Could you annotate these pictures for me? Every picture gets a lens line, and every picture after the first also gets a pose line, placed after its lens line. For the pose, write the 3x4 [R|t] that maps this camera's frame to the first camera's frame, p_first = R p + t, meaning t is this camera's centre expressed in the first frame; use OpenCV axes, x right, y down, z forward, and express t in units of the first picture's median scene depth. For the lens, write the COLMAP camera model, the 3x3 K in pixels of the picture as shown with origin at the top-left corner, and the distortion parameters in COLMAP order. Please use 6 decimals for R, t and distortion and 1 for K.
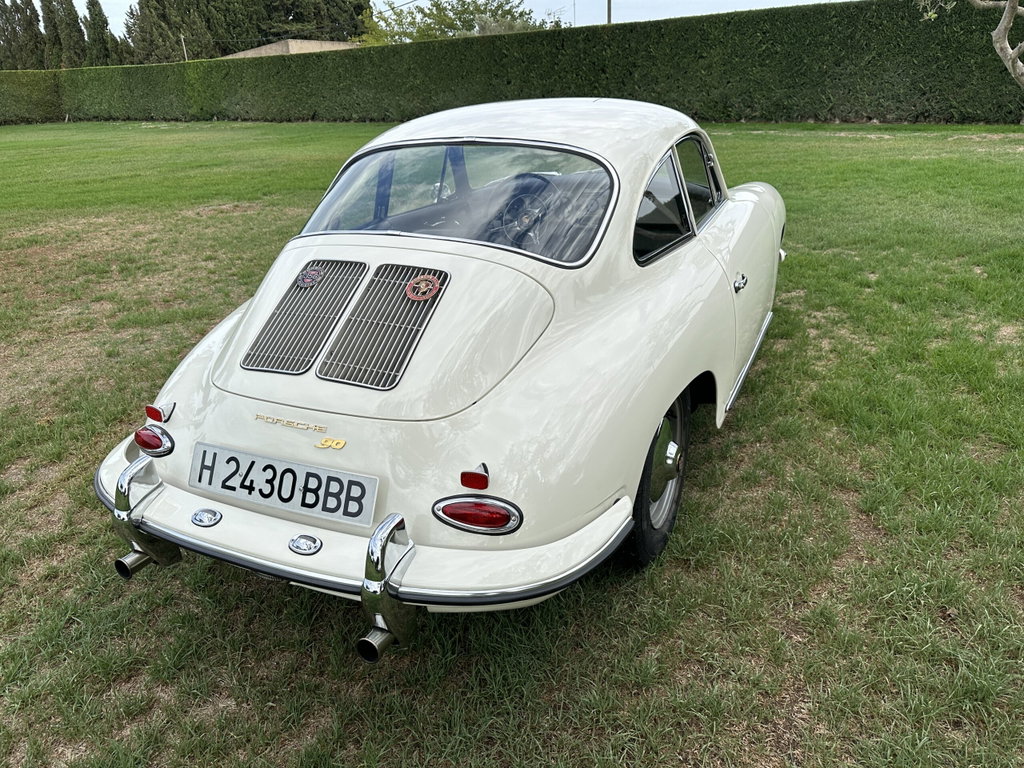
lens RADIAL K [[722.9, 0, 511.5], [0, 722.9, 387.3], [0, 0, 1]] dist [0.012268, -0.008277]
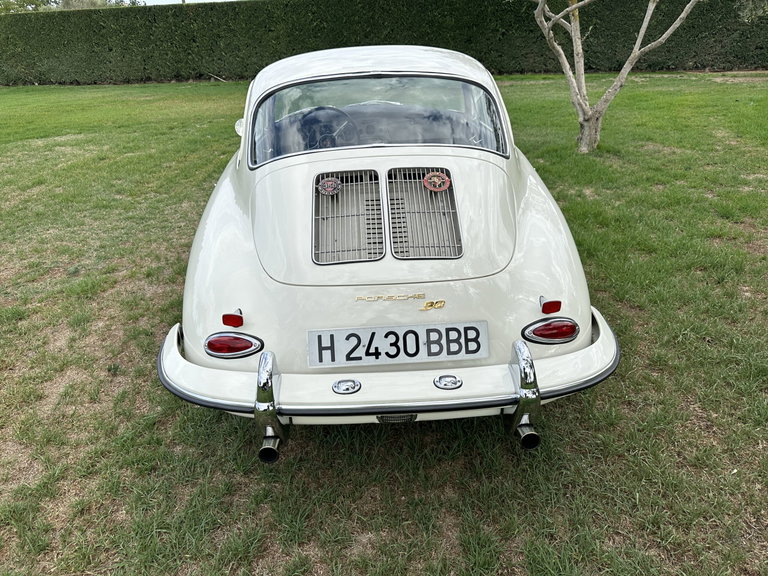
lens RADIAL K [[542.2, 0, 380.2], [0, 542.2, 288.4], [0, 0, 1]] dist [0.012268, -0.008277]
pose [[0.898803, -0.178865, 0.400201, -0.696969], [0.173532, 0.983565, 0.049861, -0.014863], [-0.402542, 0.024633, 0.915070, 0.151443]]
